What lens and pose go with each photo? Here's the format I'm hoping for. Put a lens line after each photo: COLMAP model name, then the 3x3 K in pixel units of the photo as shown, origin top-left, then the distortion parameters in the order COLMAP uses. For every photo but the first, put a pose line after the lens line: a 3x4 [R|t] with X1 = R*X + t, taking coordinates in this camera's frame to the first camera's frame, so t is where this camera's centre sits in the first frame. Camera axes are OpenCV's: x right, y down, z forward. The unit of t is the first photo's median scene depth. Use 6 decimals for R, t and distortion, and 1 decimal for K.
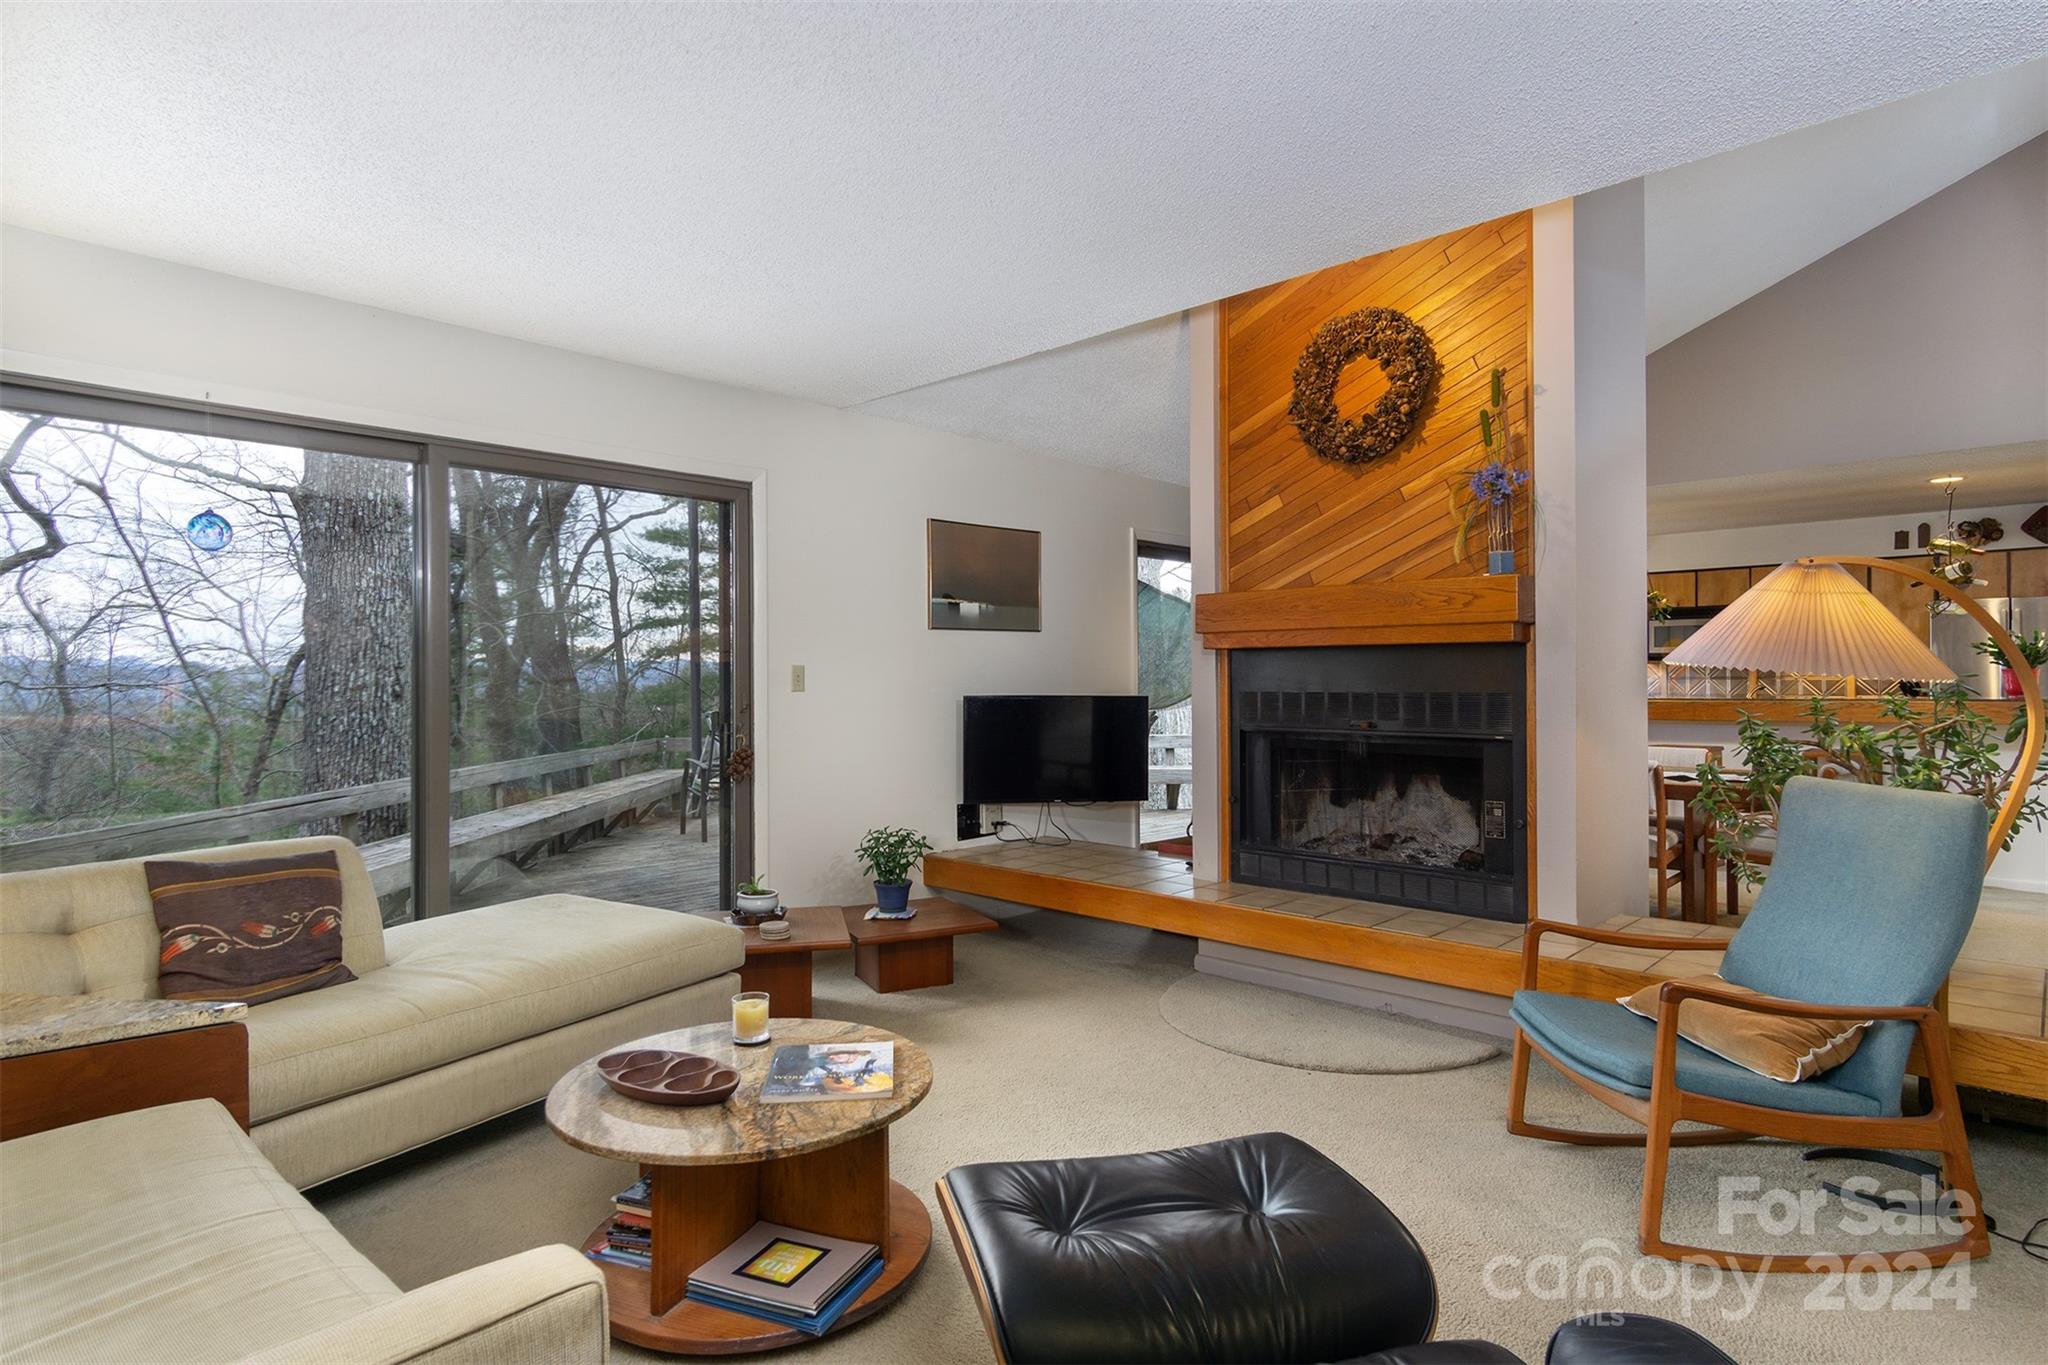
lens RADIAL K [[1079.9, 0, 1024.7], [0, 1079.9, 677.8], [0, 0, 1]] dist [0.003609, 0.003431]
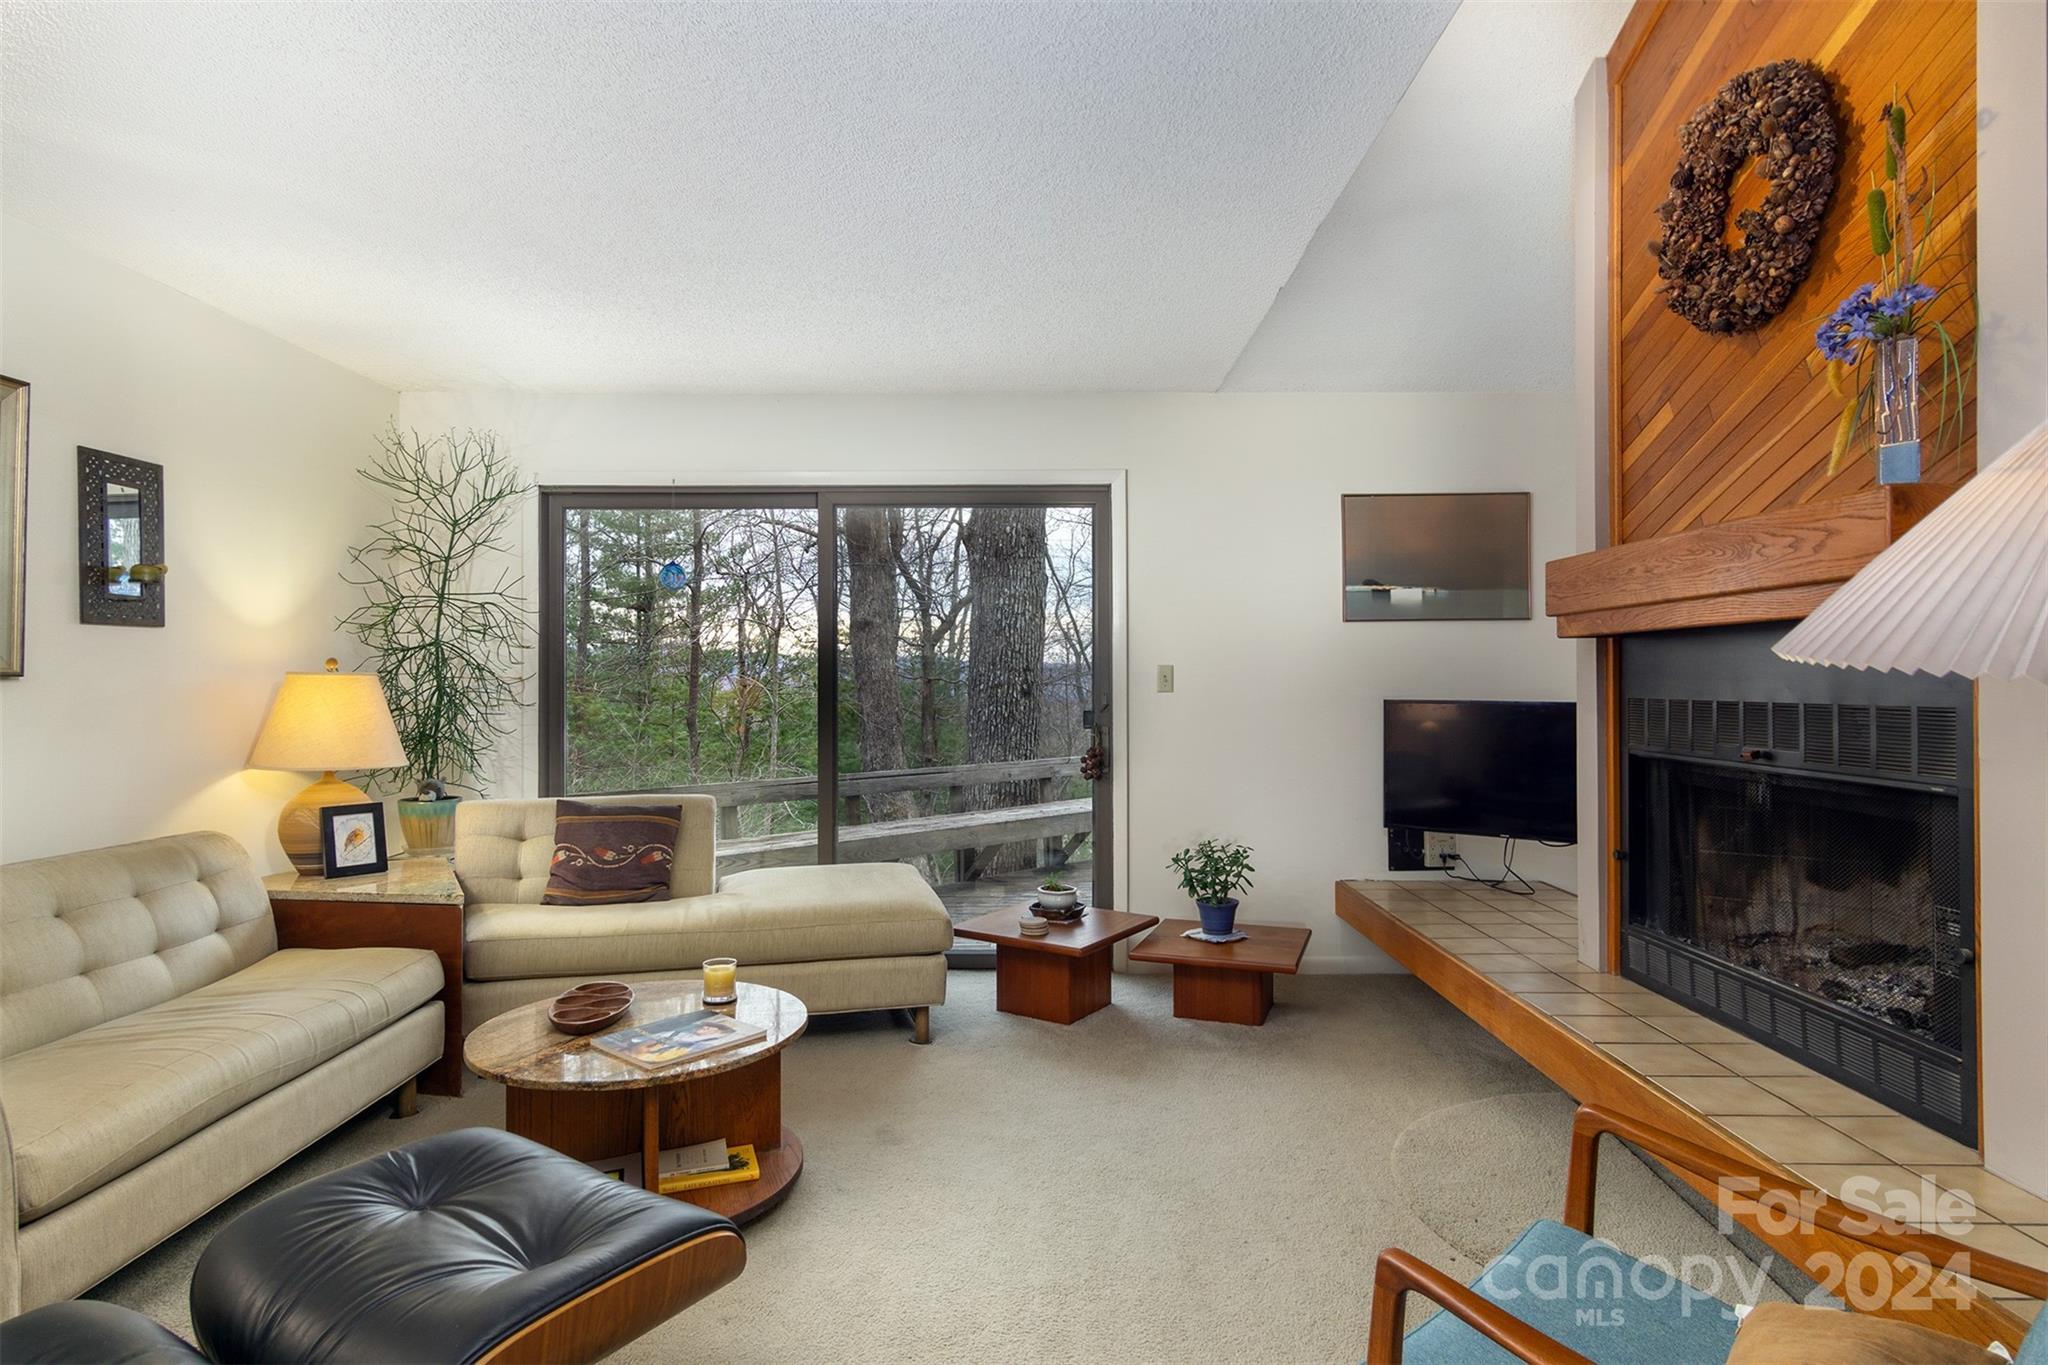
lens RADIAL K [[1079.9, 0, 1024.7], [0, 1079.9, 677.8], [0, 0, 1]] dist [0.003609, 0.003431]
pose [[0.689741, -0.000080, -0.724056, 0.433850], [0.000053, 1.000000, -0.000059, -0.000217], [0.724056, 0.000002, 0.689741, 0.252876]]
